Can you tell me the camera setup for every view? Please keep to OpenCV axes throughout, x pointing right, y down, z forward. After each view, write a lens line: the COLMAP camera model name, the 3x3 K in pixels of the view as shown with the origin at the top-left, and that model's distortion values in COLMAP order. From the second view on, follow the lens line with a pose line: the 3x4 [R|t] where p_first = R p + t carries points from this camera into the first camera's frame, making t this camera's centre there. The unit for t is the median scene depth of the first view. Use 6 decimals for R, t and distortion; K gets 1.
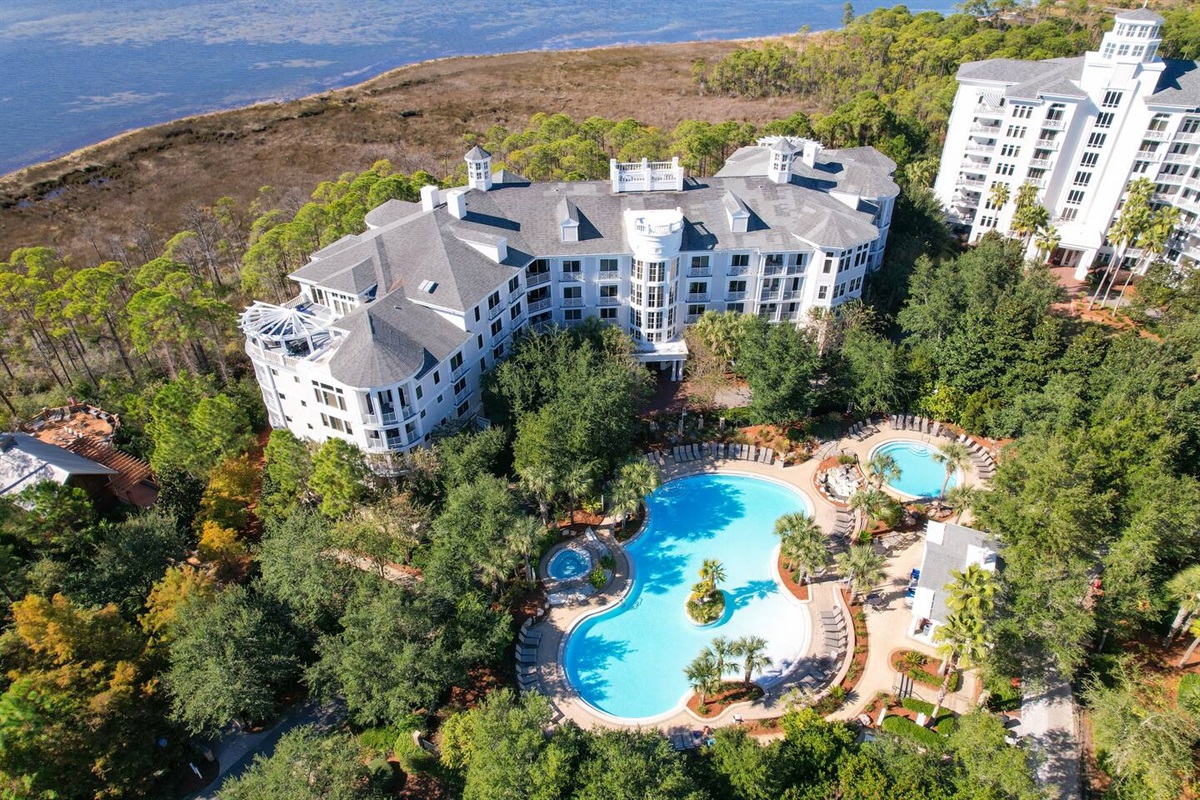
lens RADIAL K [[766.5, 0, 600.0], [0, 766.5, 400.0], [0, 0, 1]] dist [-0.075916, 0.072200]
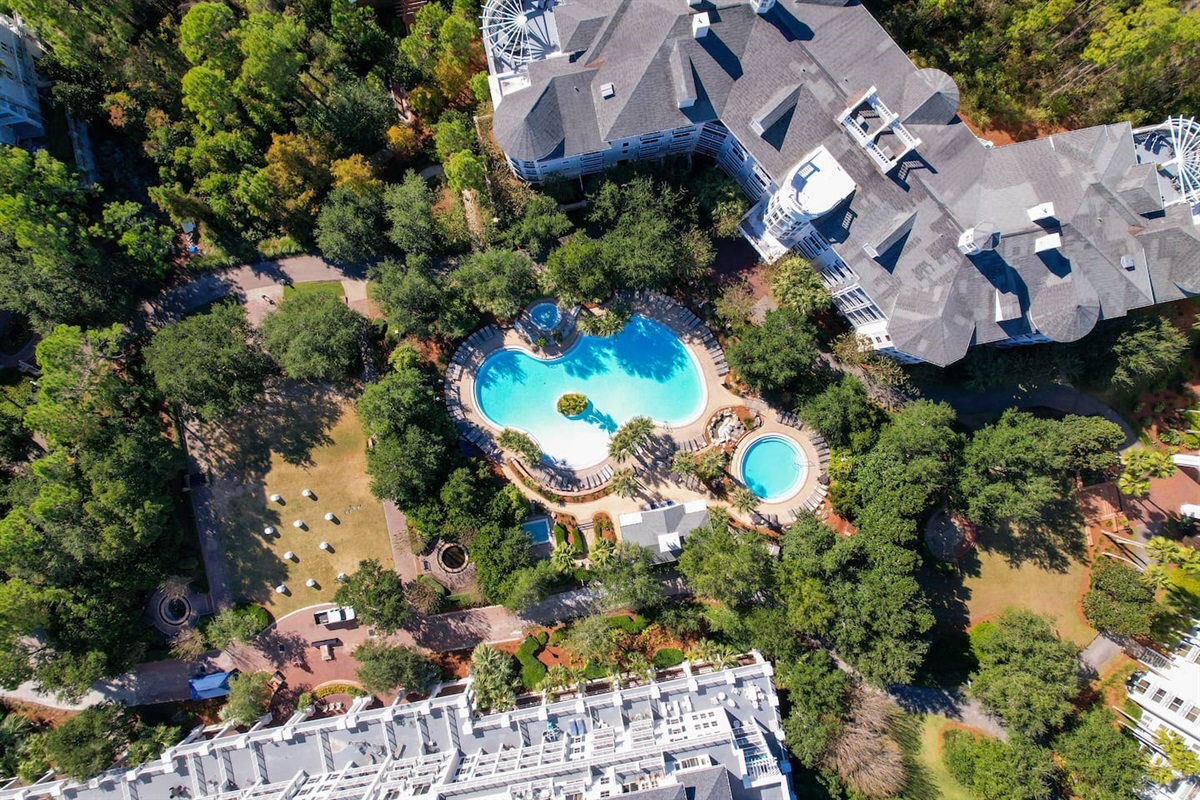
lens RADIAL K [[766.5, 0, 600.0], [0, 766.5, 400.0], [0, 0, 1]] dist [-0.075916, 0.072200]
pose [[0.601320, 0.798961, 0.008684, 0.124242], [-0.468825, 0.344007, 0.813549, -0.864775], [0.647007, -0.493275, 0.581431, 0.085962]]
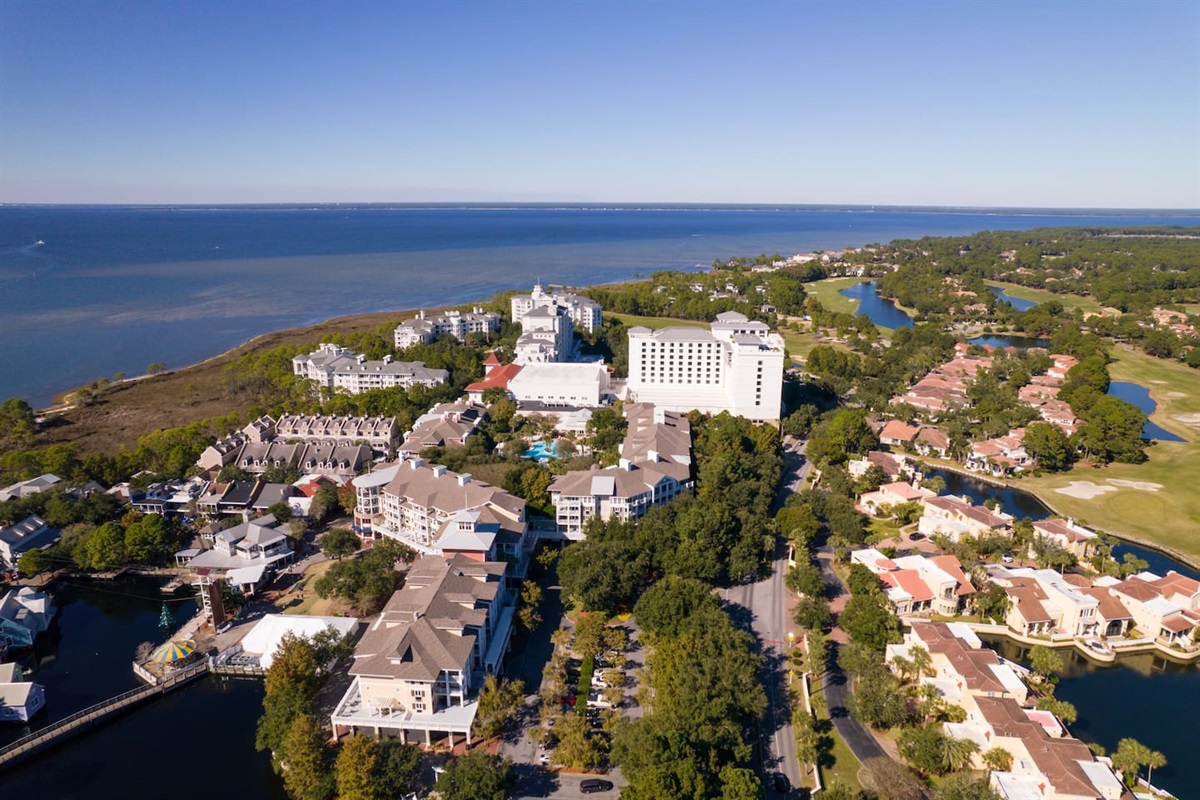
lens RADIAL K [[766.5, 0, 600.0], [0, 766.5, 400.0], [0, 0, 1]] dist [-0.075916, 0.072200]
pose [[0.932162, -0.083091, 0.352378, -1.051667], [0.206825, 0.921069, -0.329934, 2.593411], [-0.297150, 0.380432, 0.875770, -4.383357]]
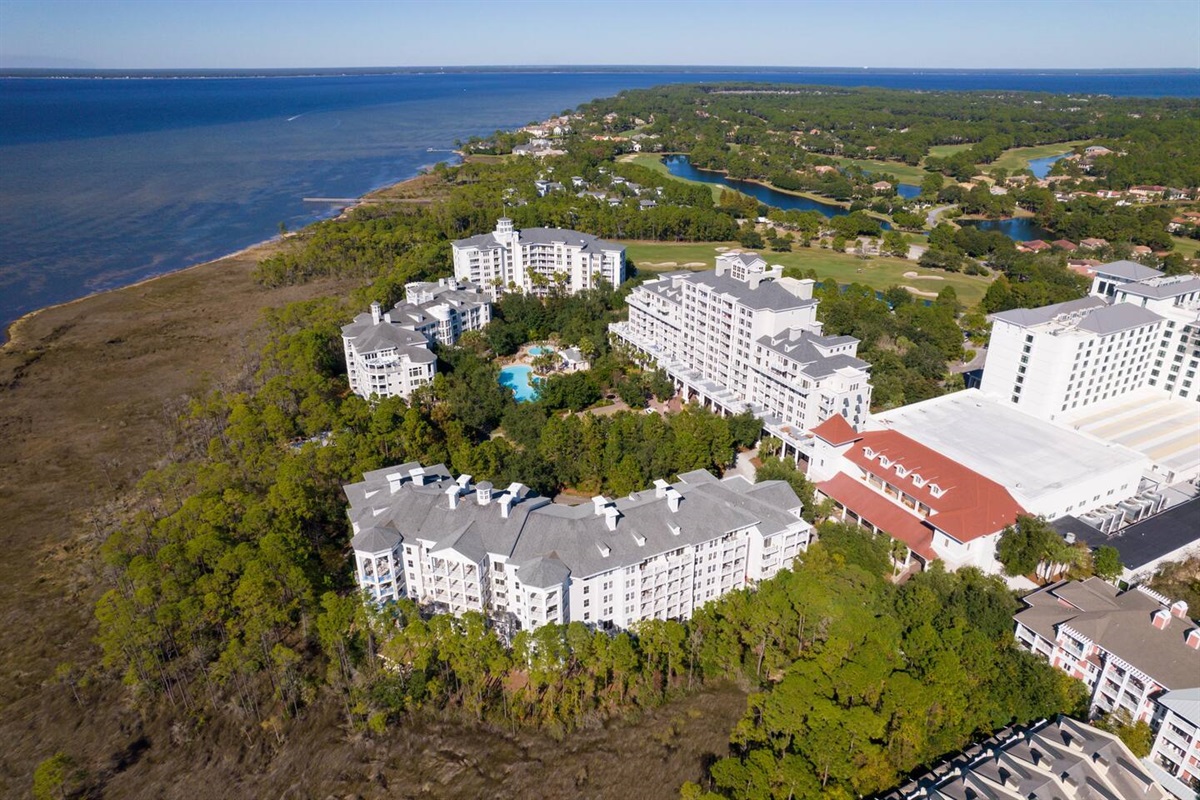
lens RADIAL K [[766.5, 0, 600.0], [0, 766.5, 400.0], [0, 0, 1]] dist [-0.075916, 0.072200]
pose [[0.599913, -0.319964, 0.733299, -1.869916], [0.469639, 0.882858, 0.001010, 0.380150], [-0.647722, 0.343780, 0.679905, -1.325813]]
